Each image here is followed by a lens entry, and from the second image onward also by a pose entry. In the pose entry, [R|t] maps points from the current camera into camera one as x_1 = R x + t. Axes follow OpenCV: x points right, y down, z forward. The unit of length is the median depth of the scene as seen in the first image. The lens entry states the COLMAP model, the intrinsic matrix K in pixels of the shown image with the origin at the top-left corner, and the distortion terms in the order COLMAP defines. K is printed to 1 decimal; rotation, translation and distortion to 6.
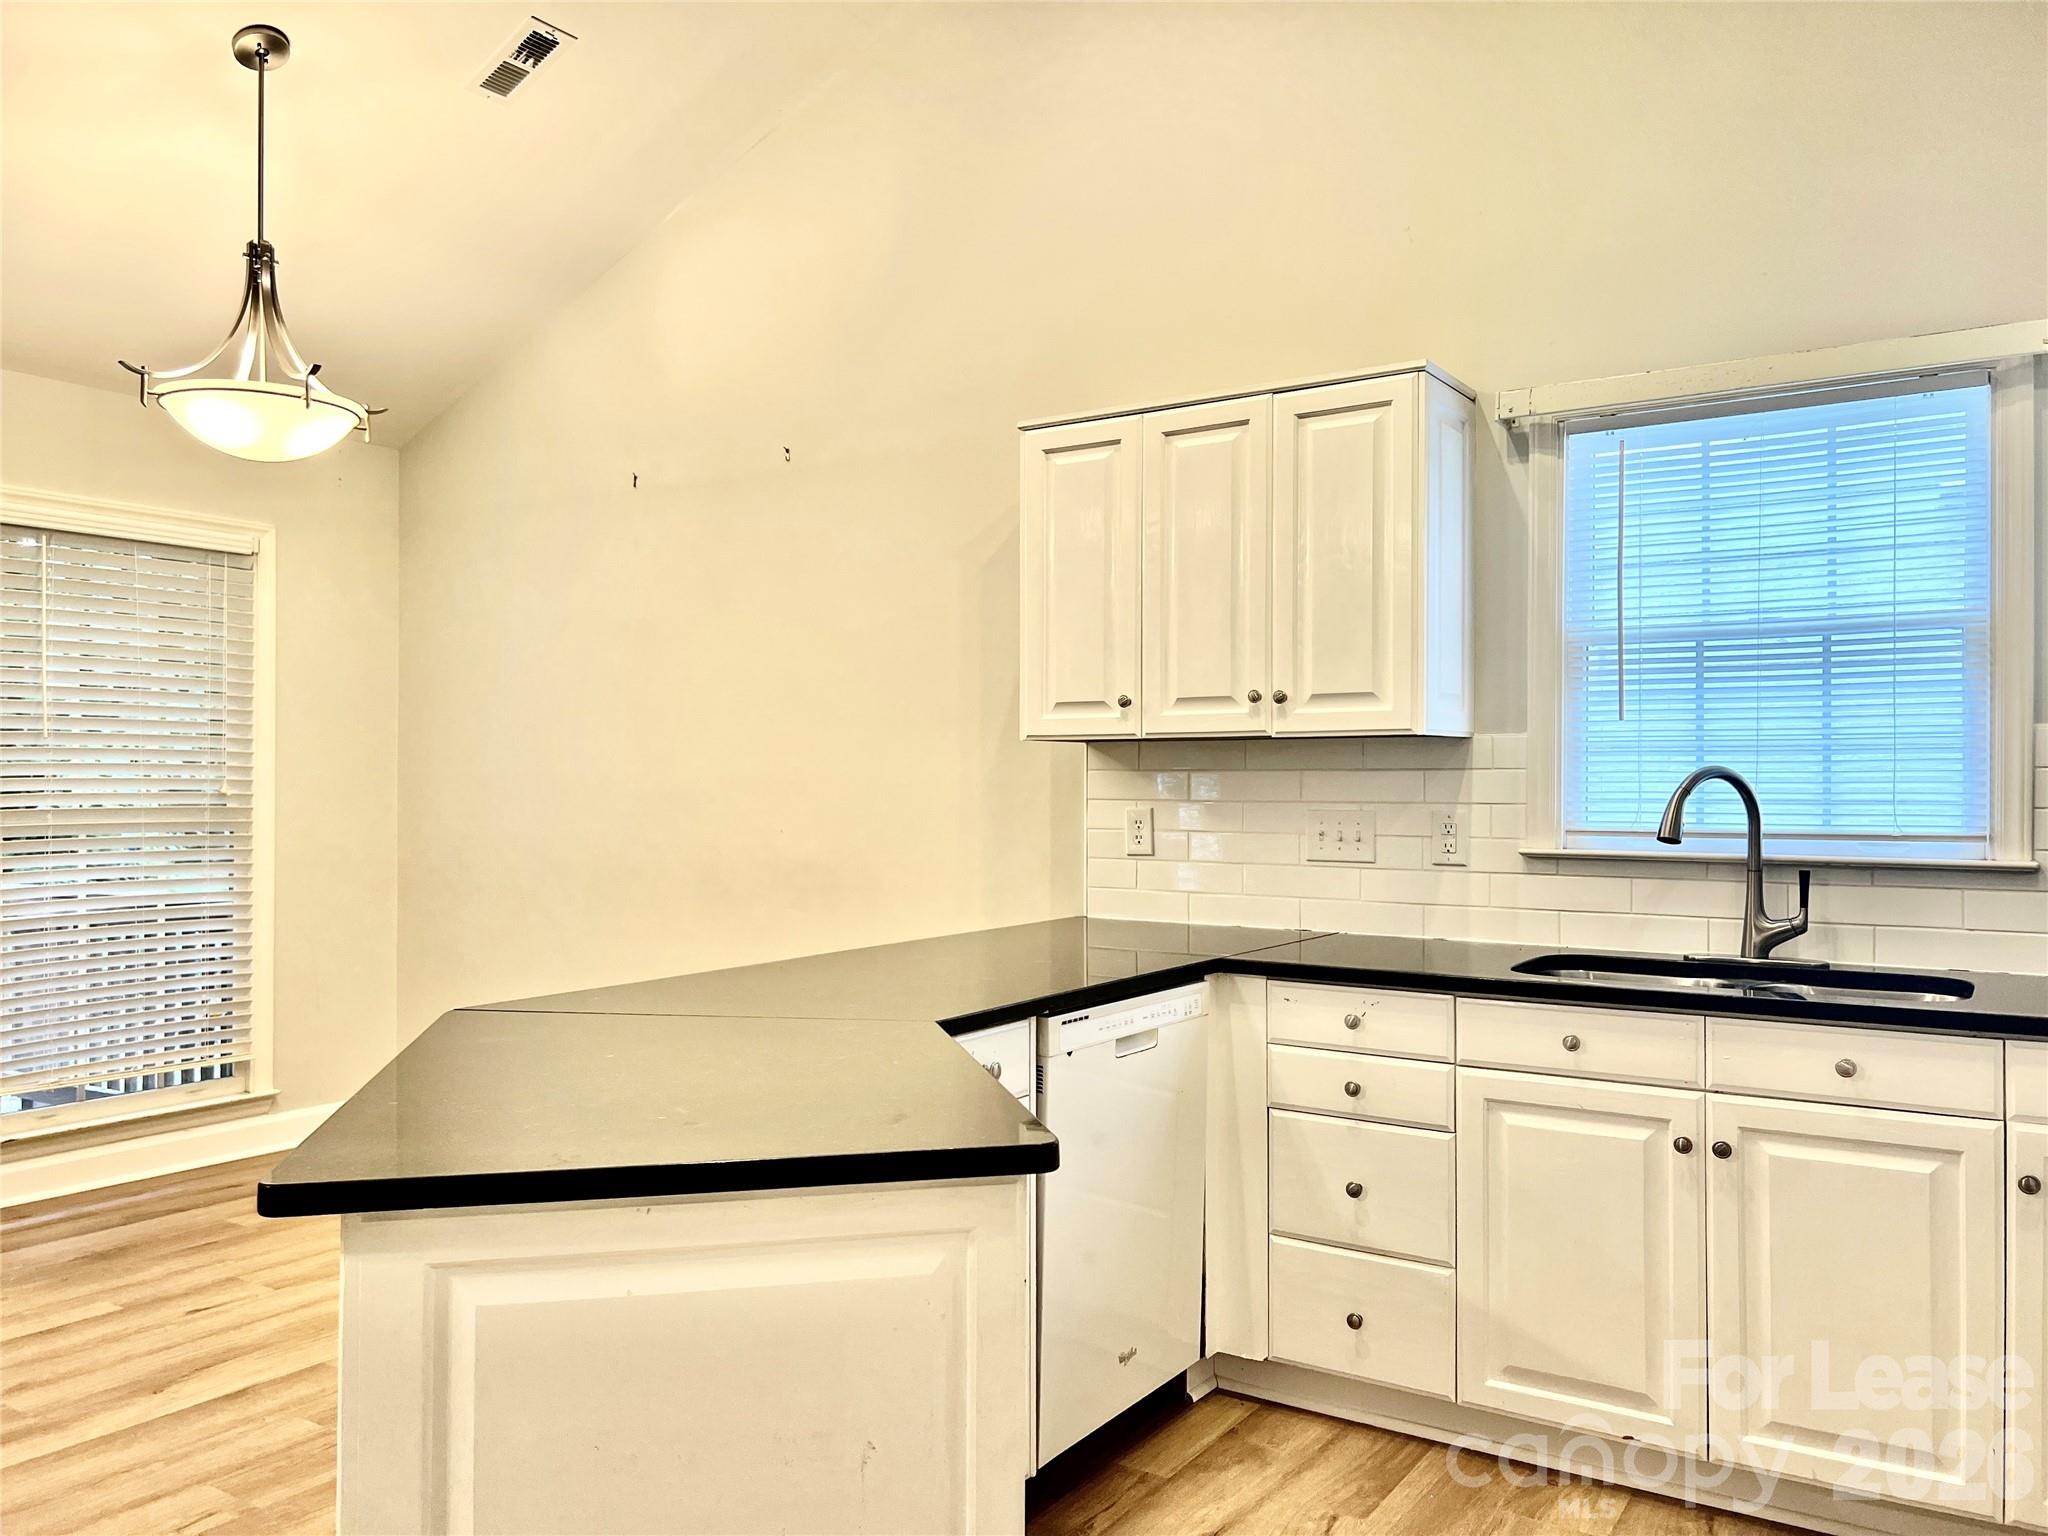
lens RADIAL K [[1541.4, 0, 1021.9], [0, 1541.4, 785.5], [0, 0, 1]] dist [0.058041, -0.068353]
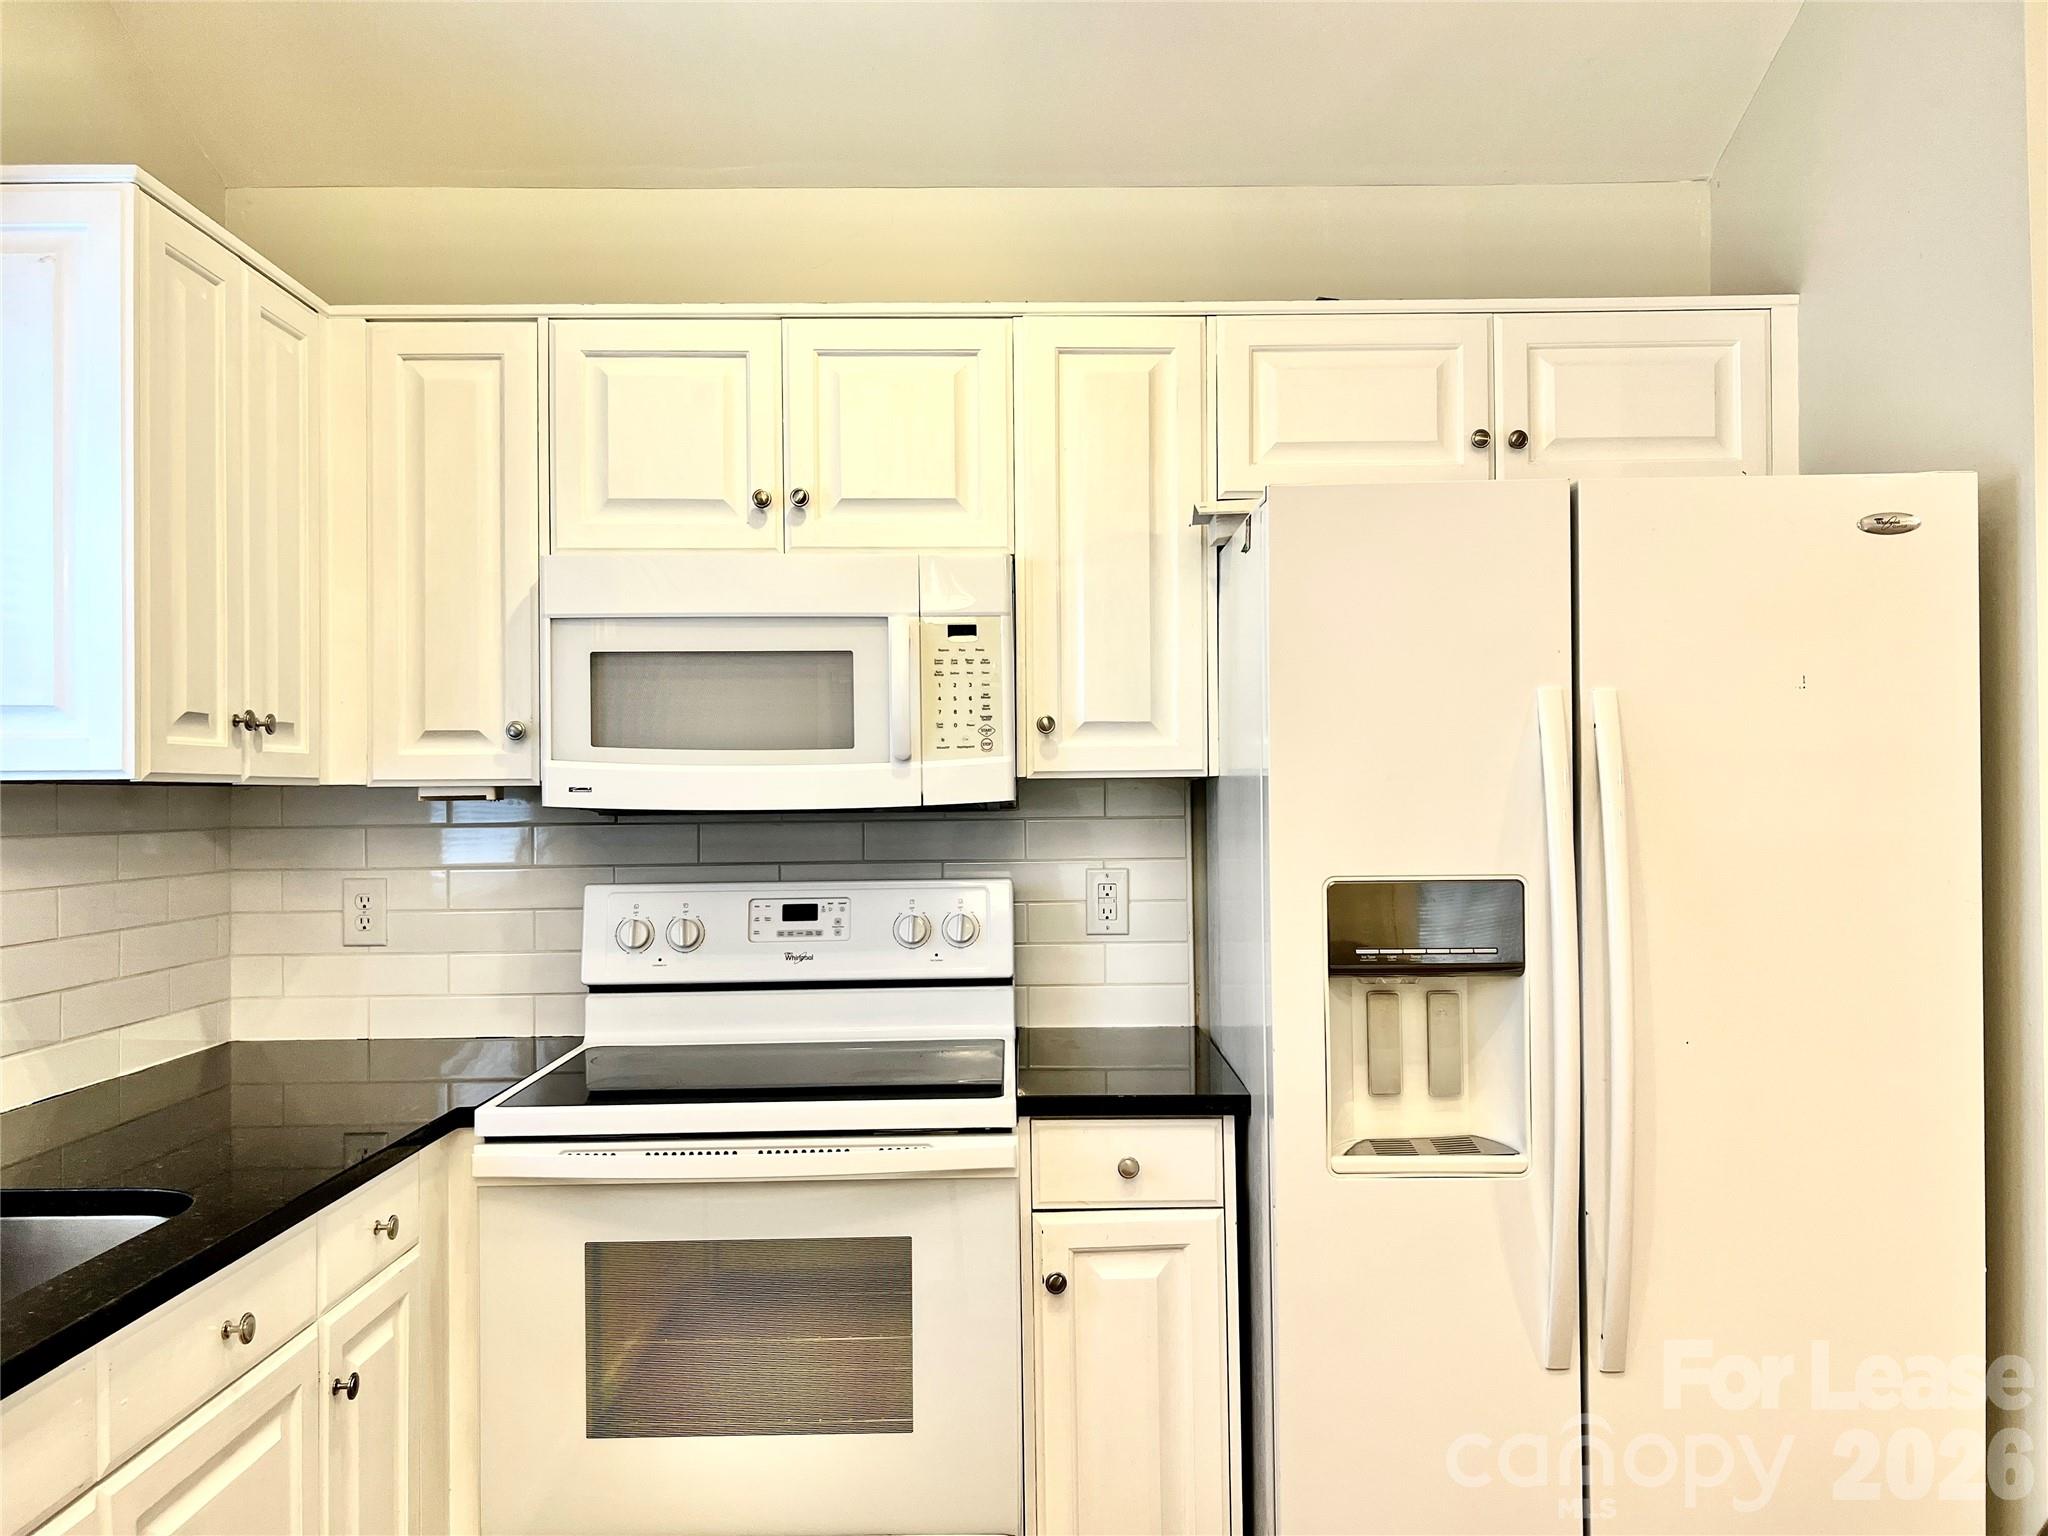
lens RADIAL K [[1541.4, 0, 1031.7], [0, 1541.4, 784.8], [0, 0, 1]] dist [0.058041, -0.068353]
pose [[-0.553509, 0.010908, 0.832772, -0.130410], [0.010018, 0.999929, -0.006439, -0.023015], [-0.832783, 0.004779, -0.553579, 0.813114]]
